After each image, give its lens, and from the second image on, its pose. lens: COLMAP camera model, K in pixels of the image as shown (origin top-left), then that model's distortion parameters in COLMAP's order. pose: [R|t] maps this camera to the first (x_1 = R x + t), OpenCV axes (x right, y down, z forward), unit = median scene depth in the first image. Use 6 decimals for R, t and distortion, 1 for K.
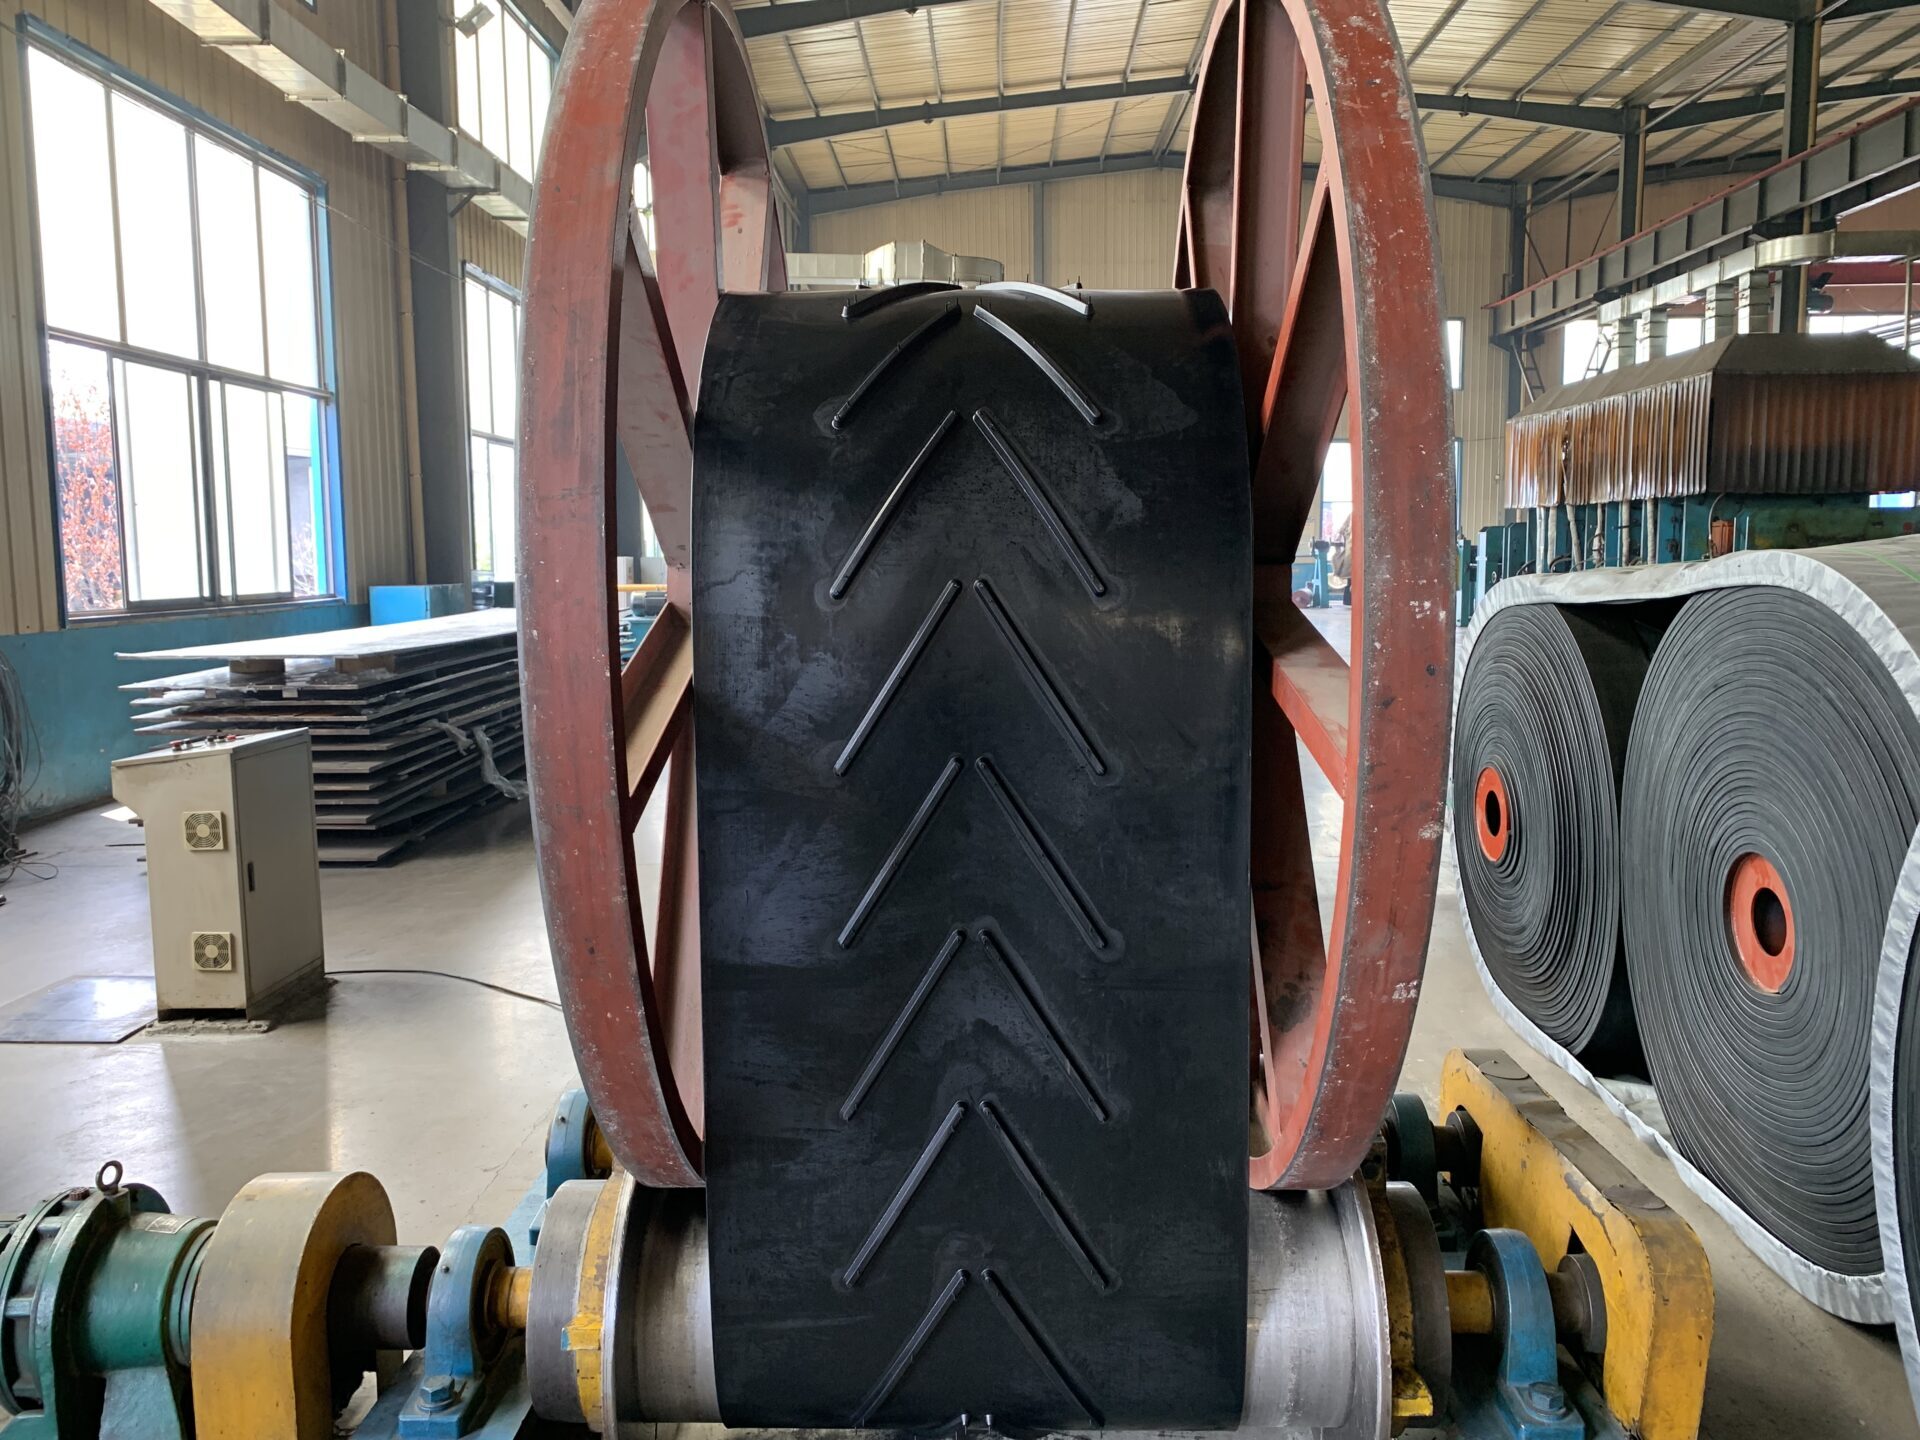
lens RADIAL K [[1475.4, 0, 953.2], [0, 1475.4, 716.1], [0, 0, 1]] dist [0.012542, 0.001266]
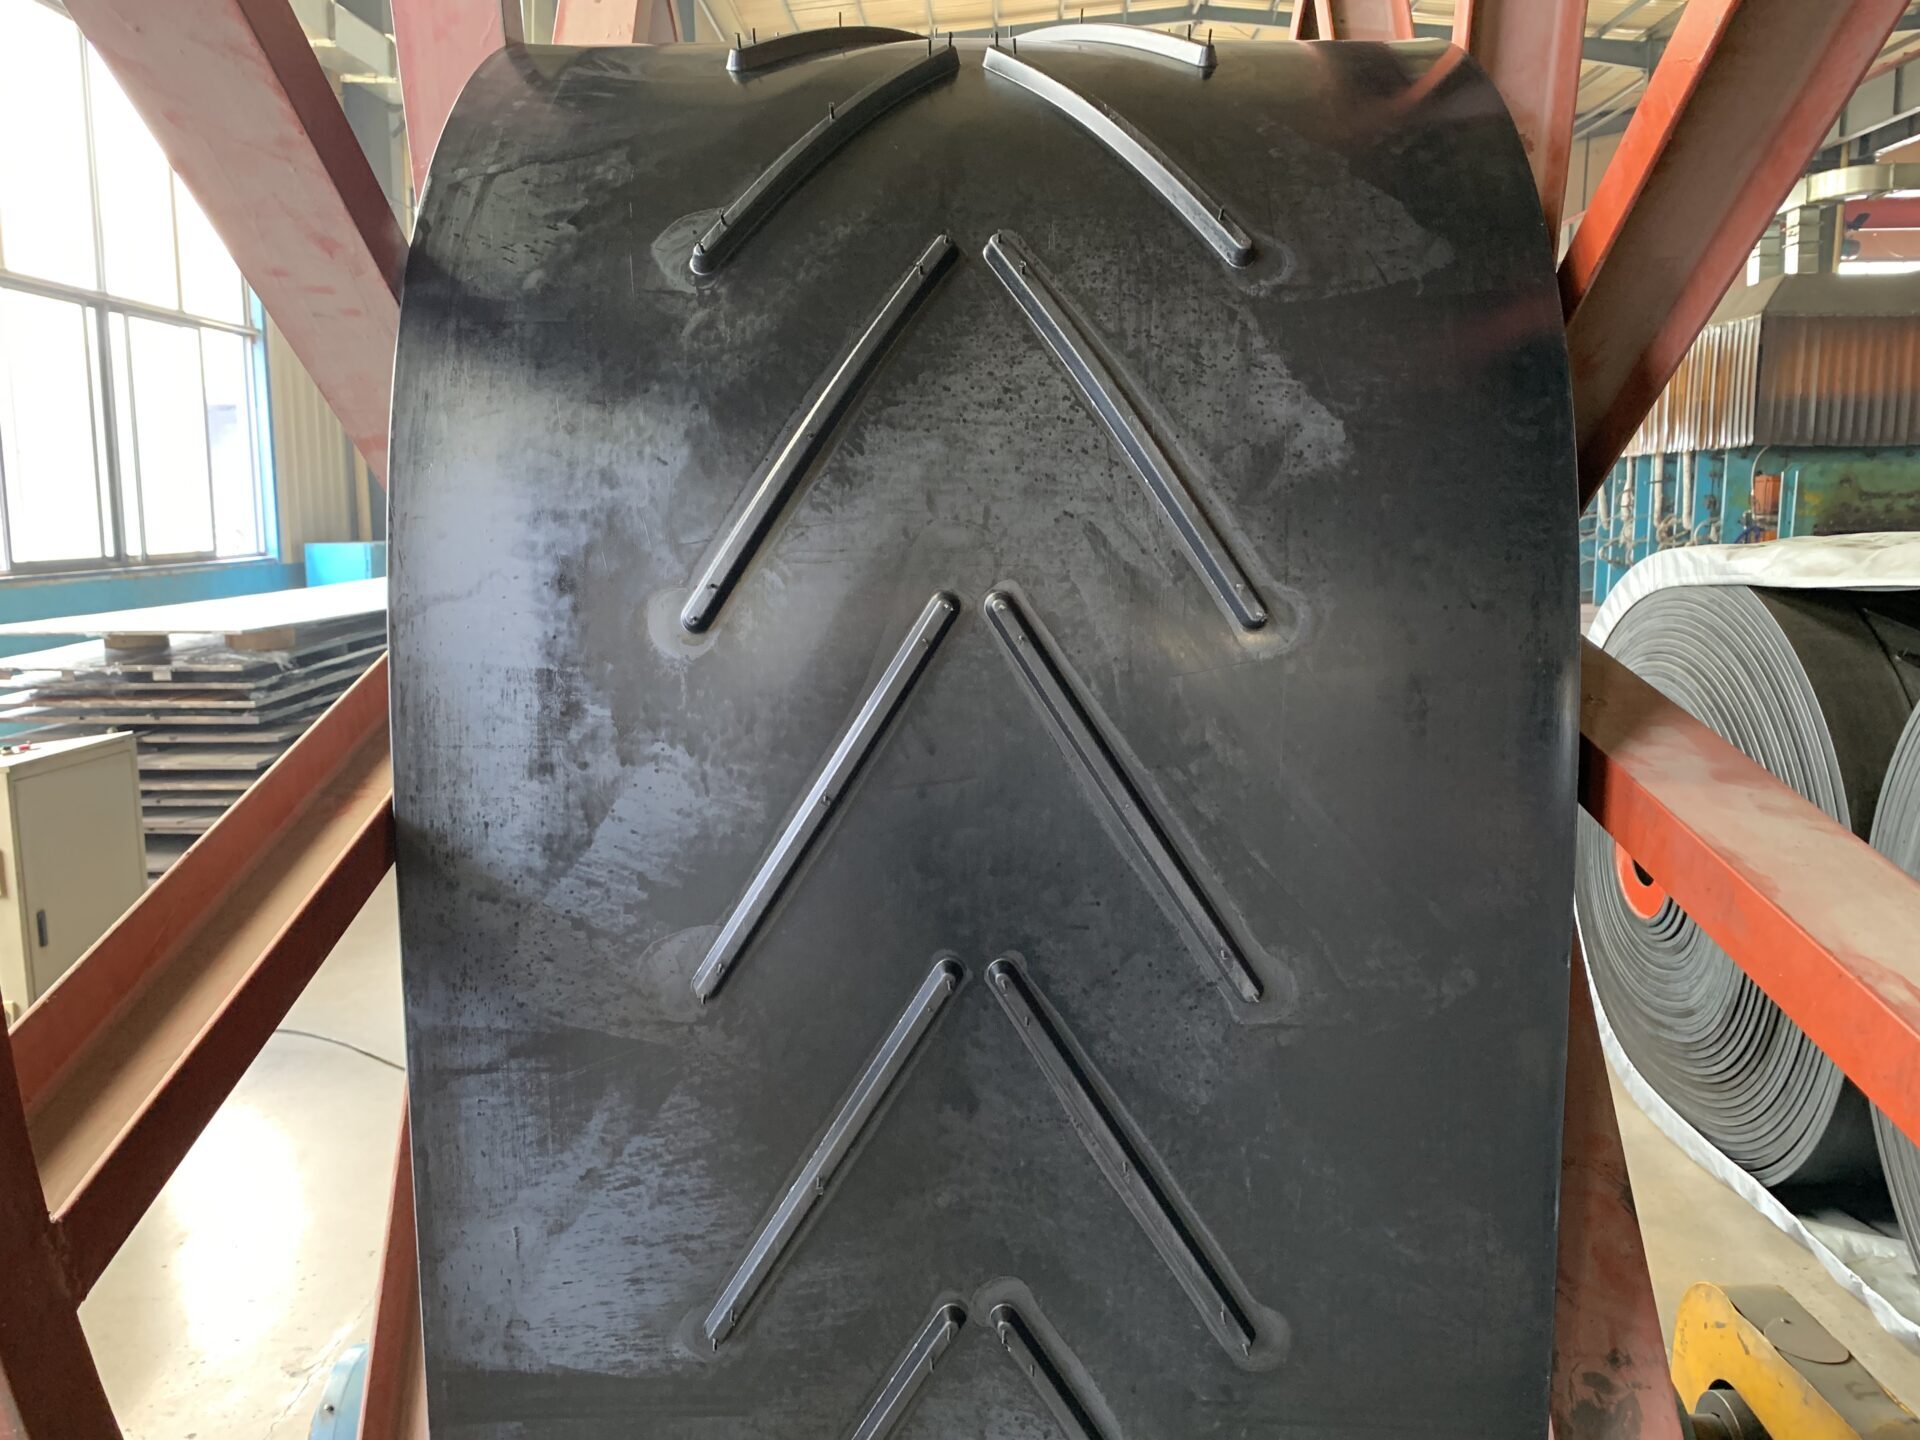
lens RADIAL K [[1447.2, 0, 939.0], [0, 1447.2, 710.2], [0, 0, 1]] dist [0.007199, 0.003060]
pose [[0.999991, 0.002822, -0.003121, 0.000737], [-0.002727, 0.999540, 0.030214, -0.052778], [0.003205, -0.030205, 0.999539, 0.411845]]
